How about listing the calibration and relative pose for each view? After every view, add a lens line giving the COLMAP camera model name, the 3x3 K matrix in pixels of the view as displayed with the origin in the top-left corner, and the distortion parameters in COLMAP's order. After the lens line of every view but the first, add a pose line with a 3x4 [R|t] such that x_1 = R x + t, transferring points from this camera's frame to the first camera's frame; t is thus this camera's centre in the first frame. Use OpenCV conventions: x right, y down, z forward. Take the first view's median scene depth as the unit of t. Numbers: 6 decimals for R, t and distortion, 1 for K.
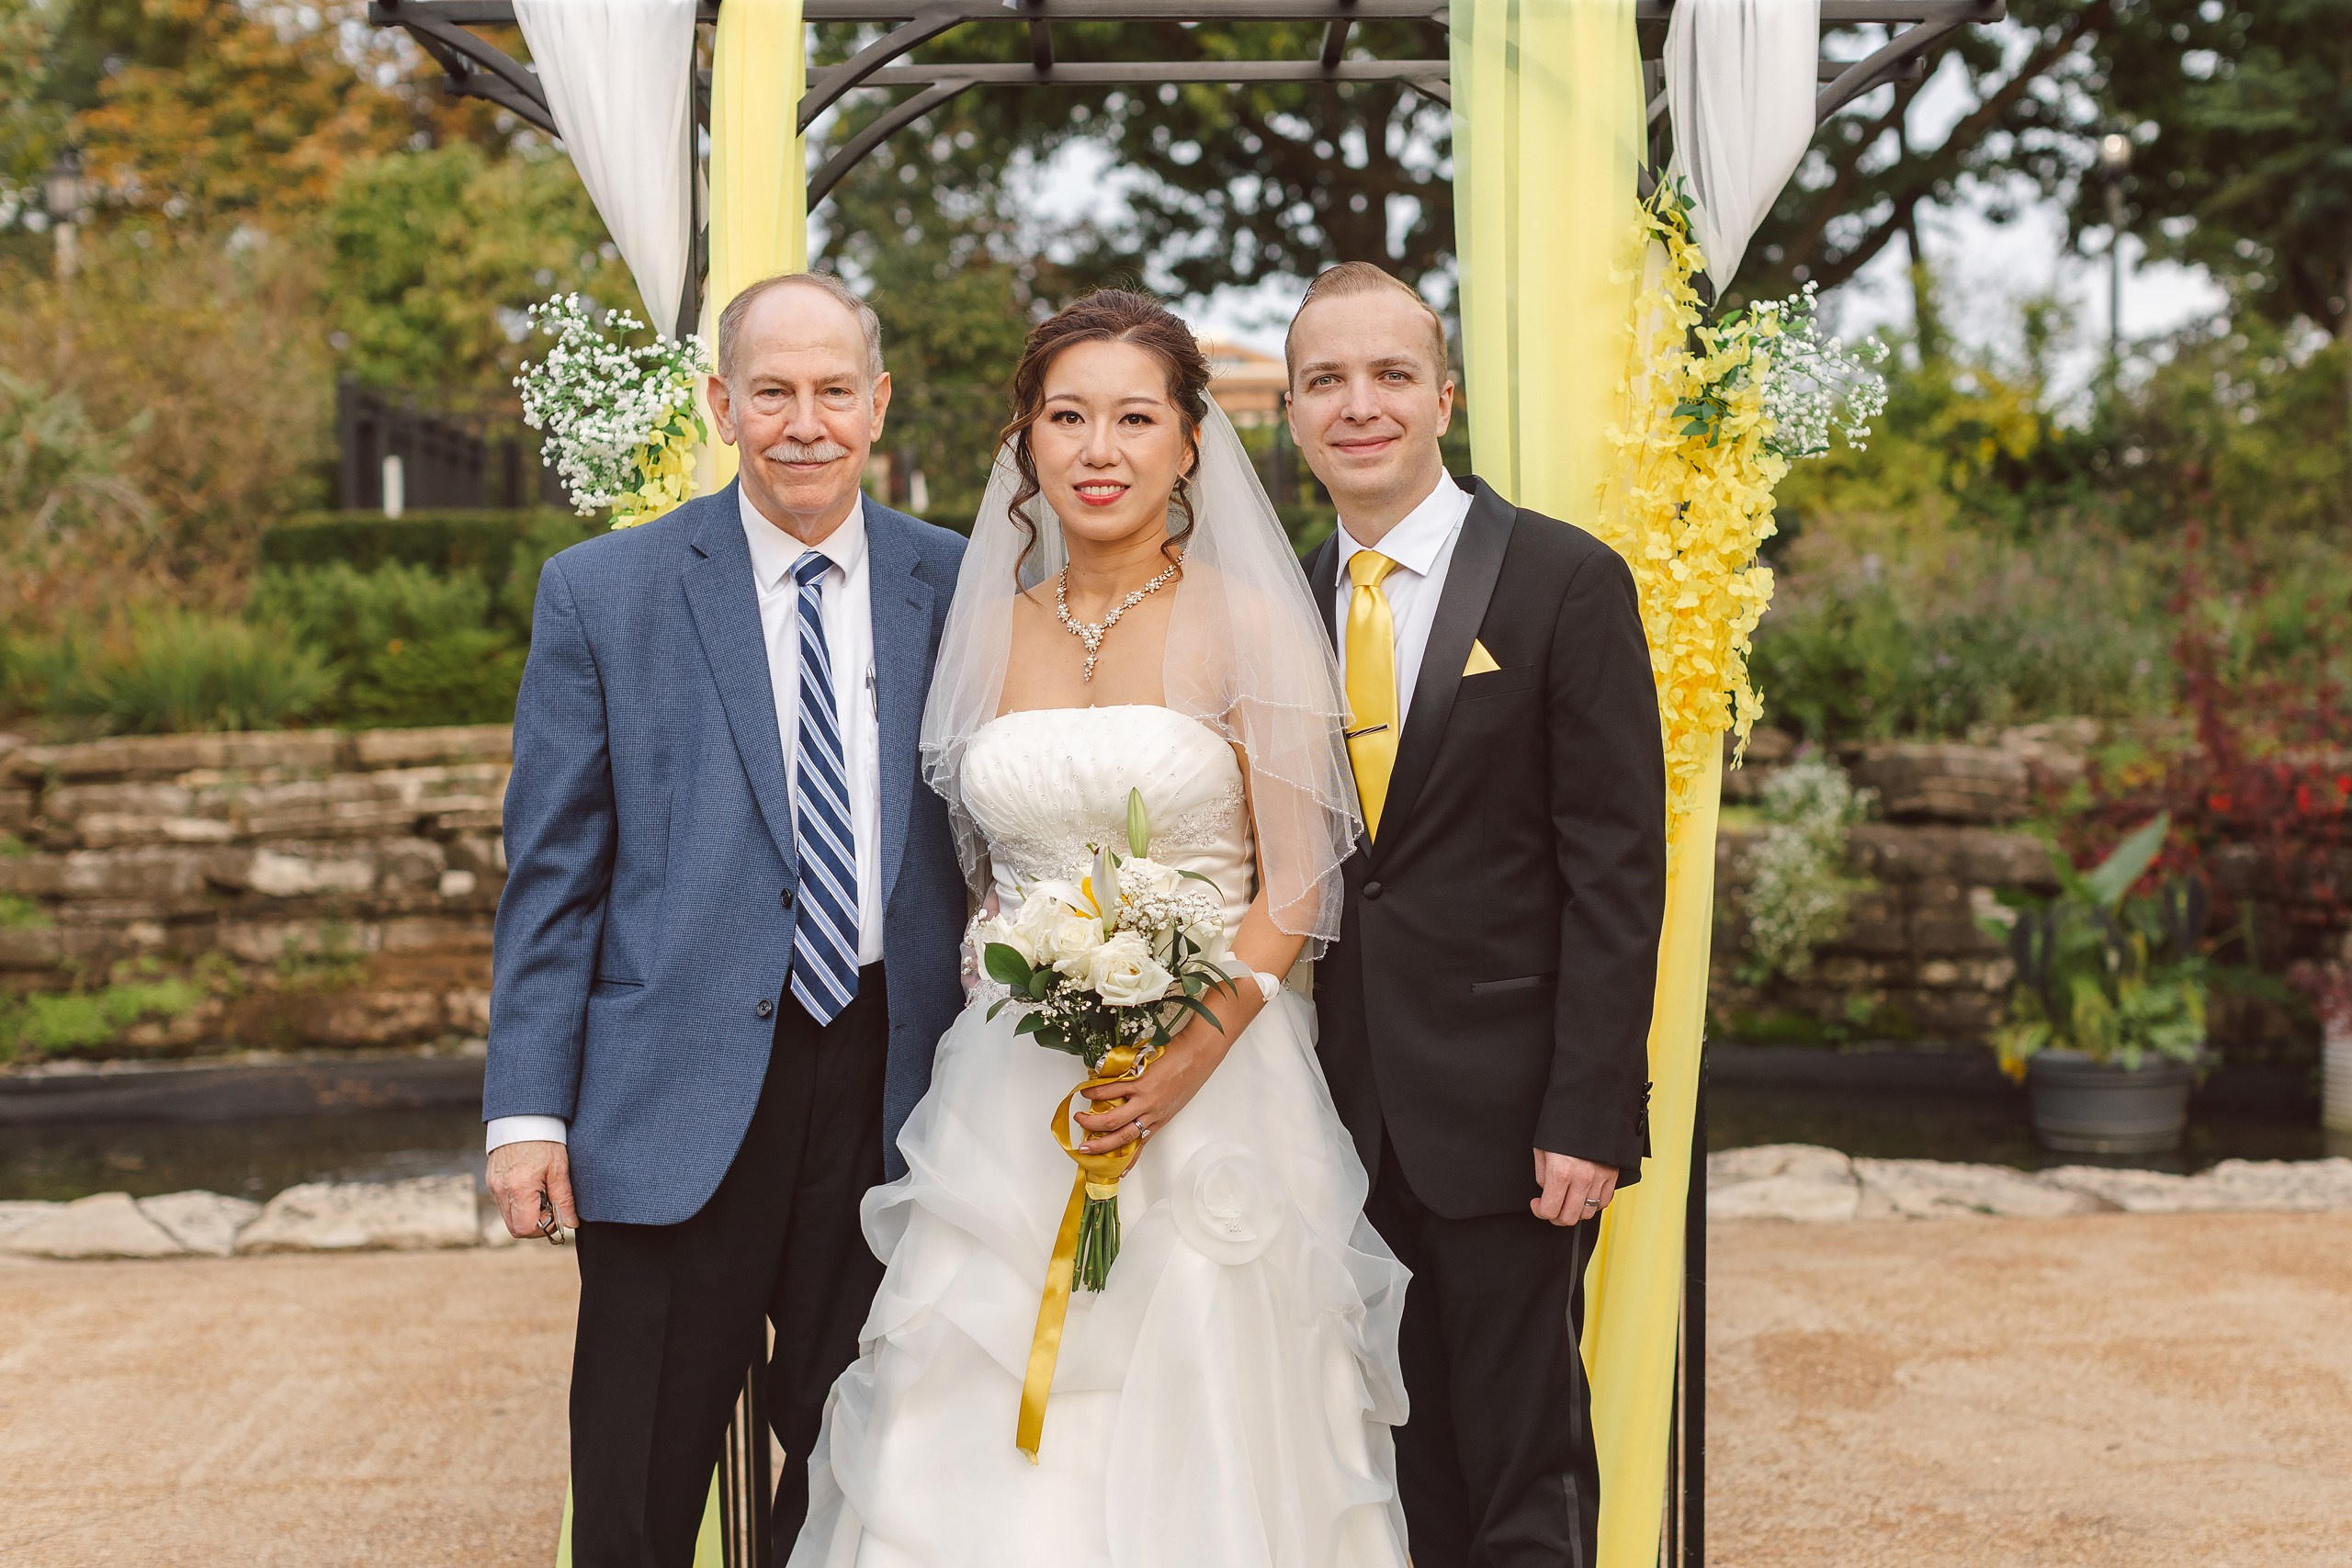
lens RADIAL K [[3766.5, 0, 1286.7], [0, 3766.5, 801.4], [0, 0, 1]] dist [0.021697, -0.032328]
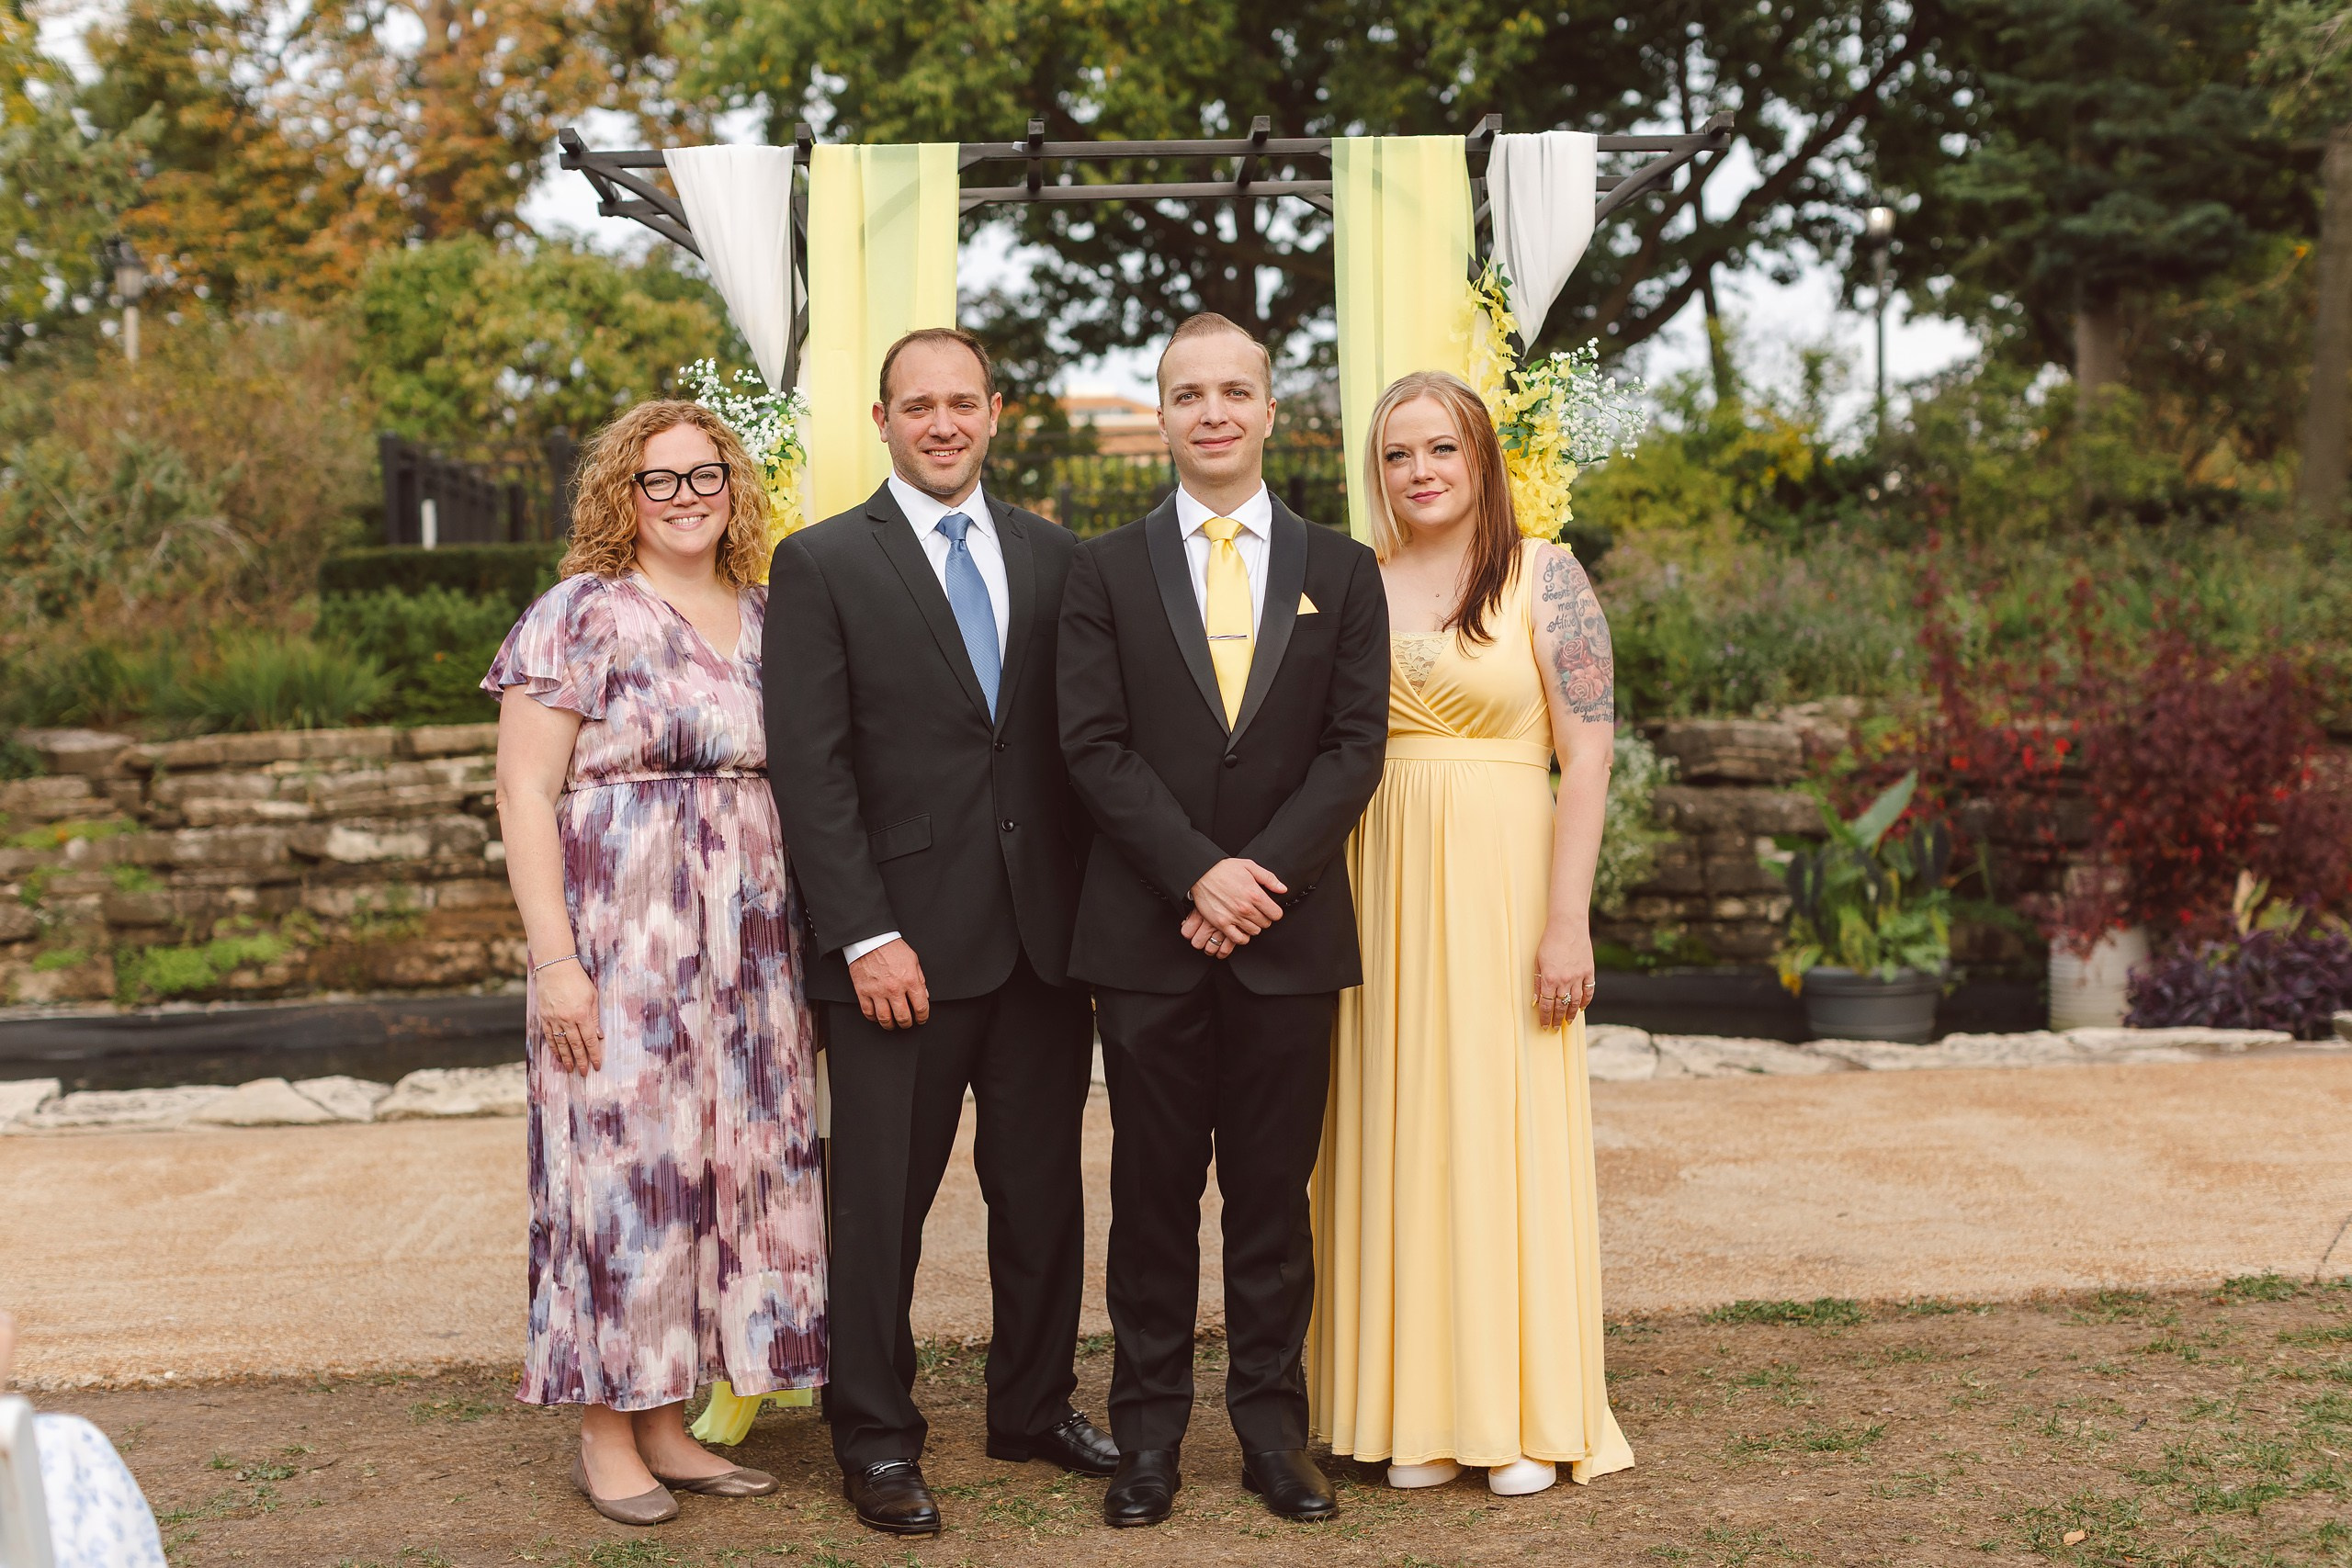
lens RADIAL K [[3311.6, 0, 1161.4], [0, 3311.6, 775.4], [0, 0, 1]] dist [0.014085, 0.014251]
pose [[0.999904, -0.013536, -0.002841, -0.009069], [0.013516, 0.999885, -0.006907, 0.014032], [0.002934, 0.006868, 0.999972, -0.104715]]
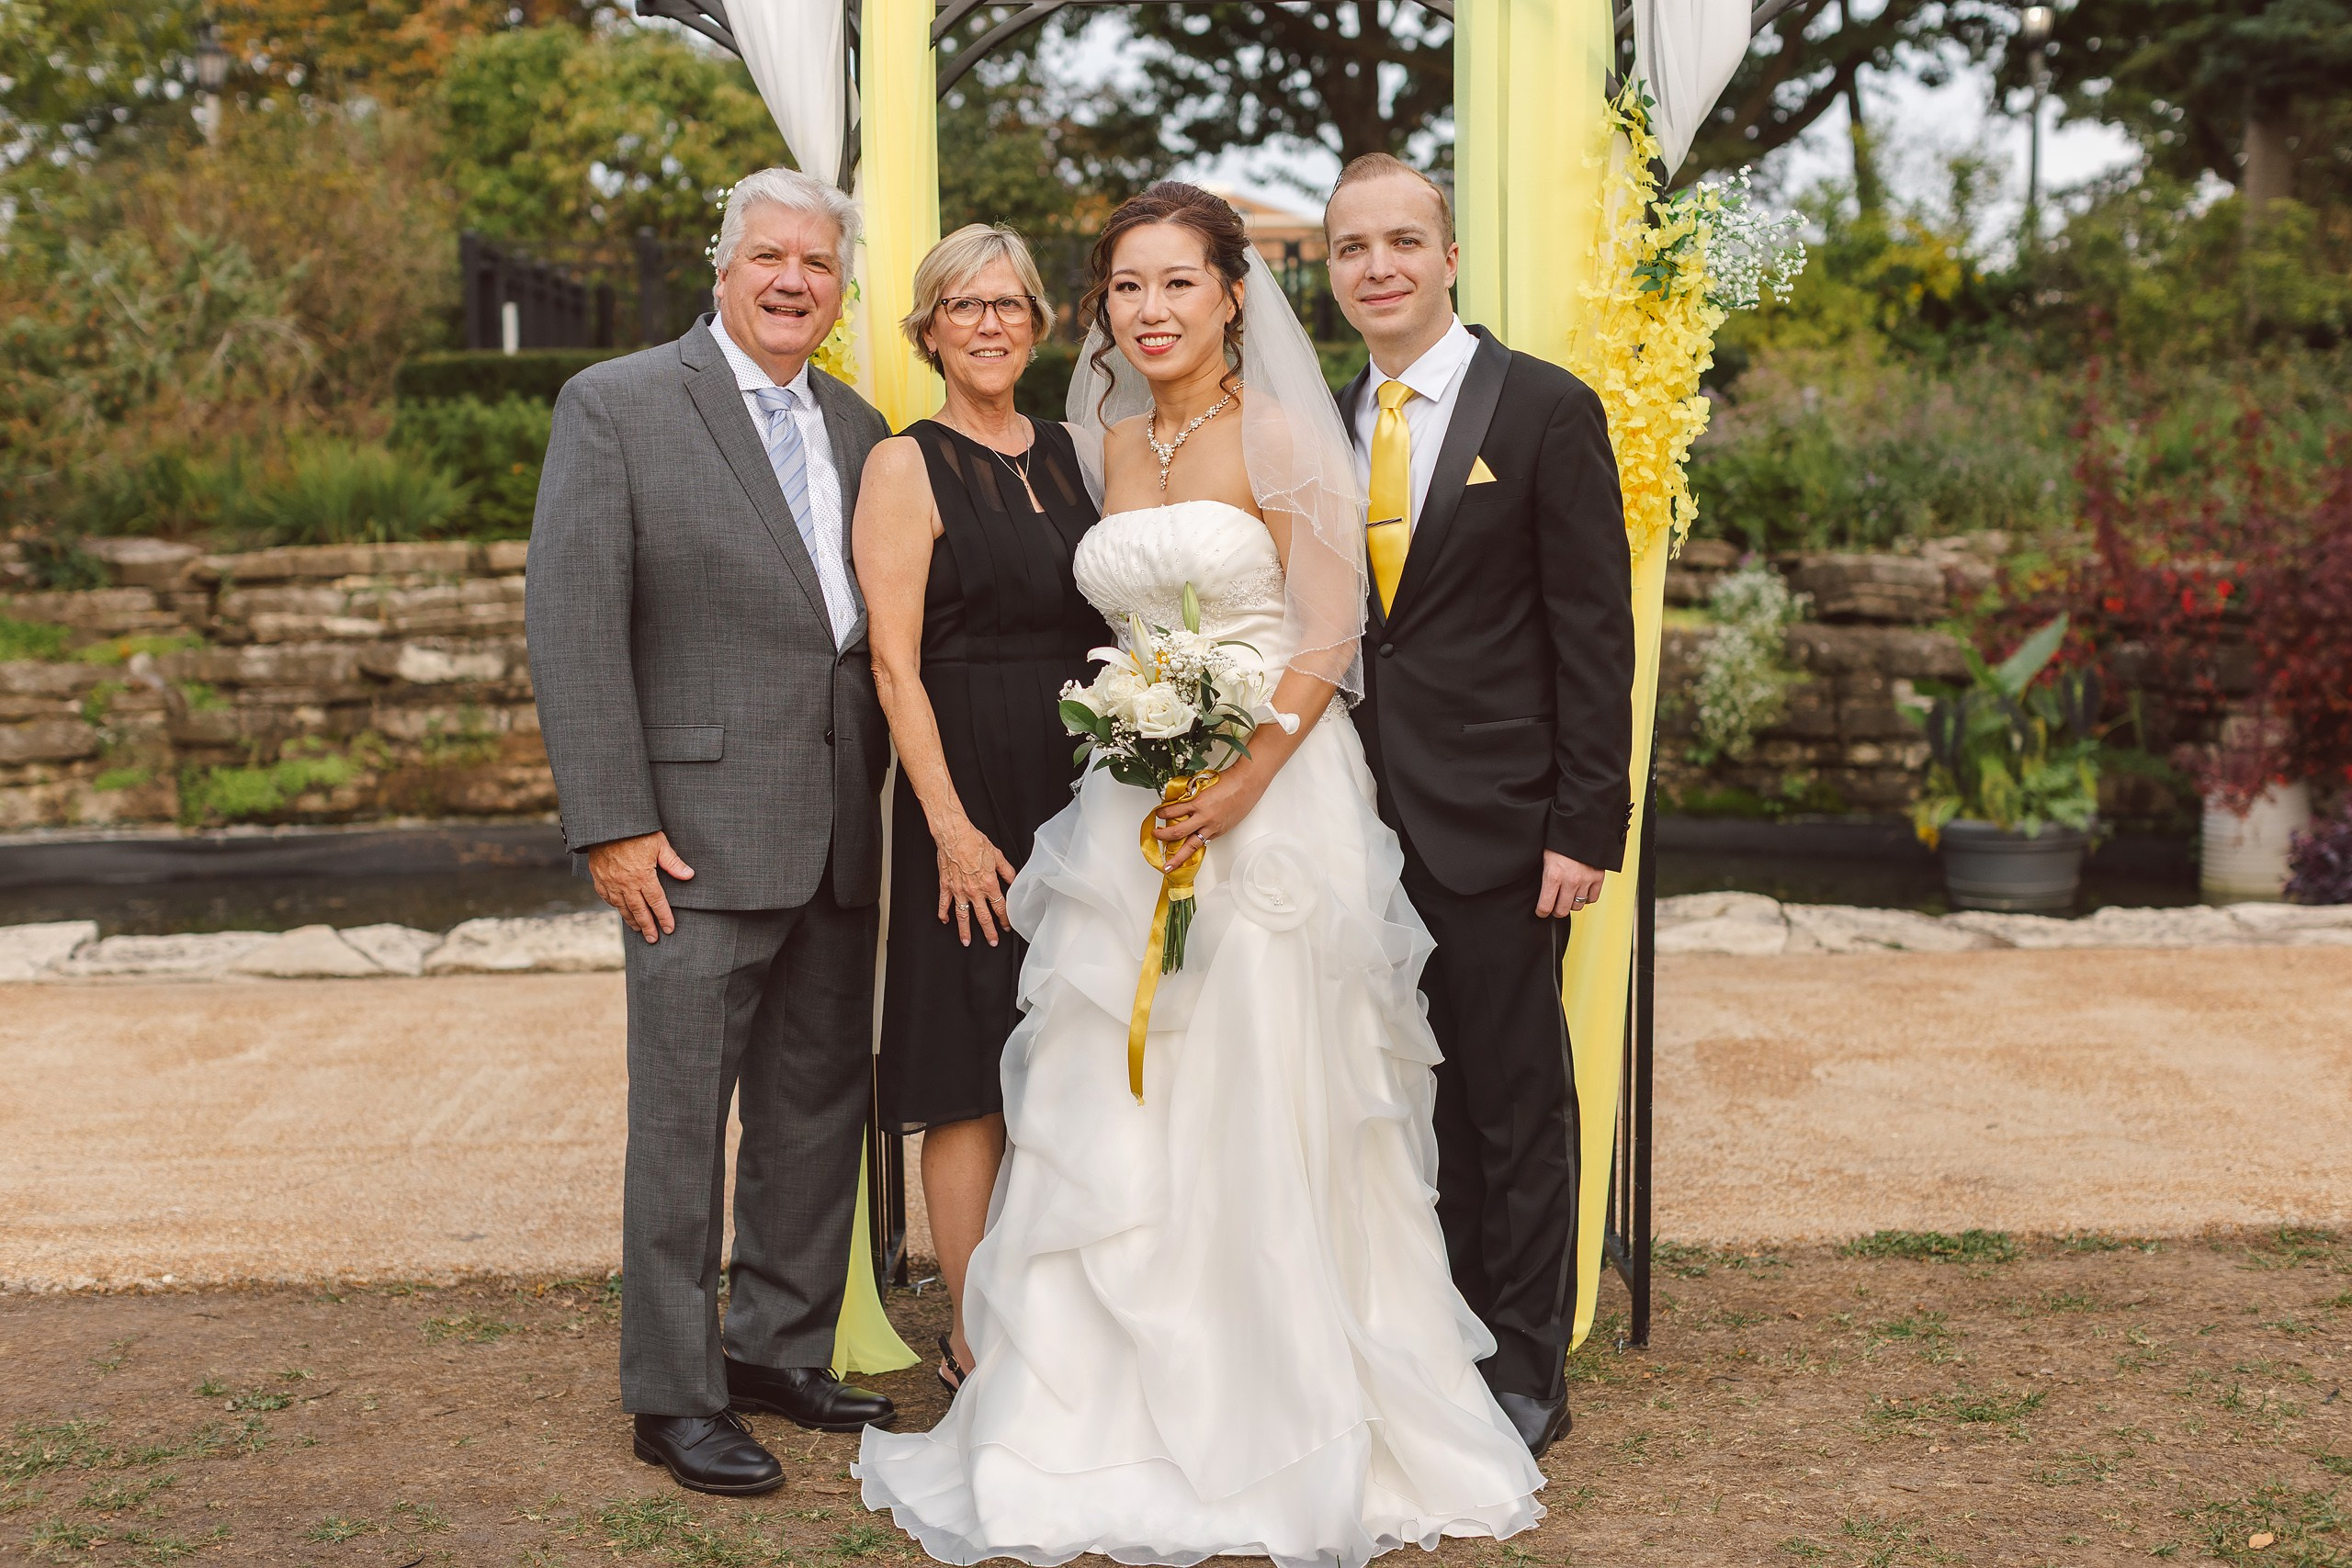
lens RADIAL K [[3385.5, 0, 1166.4], [0, 3385.5, 767.3], [0, 0, 1]] dist [0.015212, 0.005805]
pose [[0.999405, 0.002835, -0.034364, -0.005654], [-0.001237, 0.998921, 0.046433, 0.003650], [0.034459, -0.046363, 0.998330, -0.058246]]
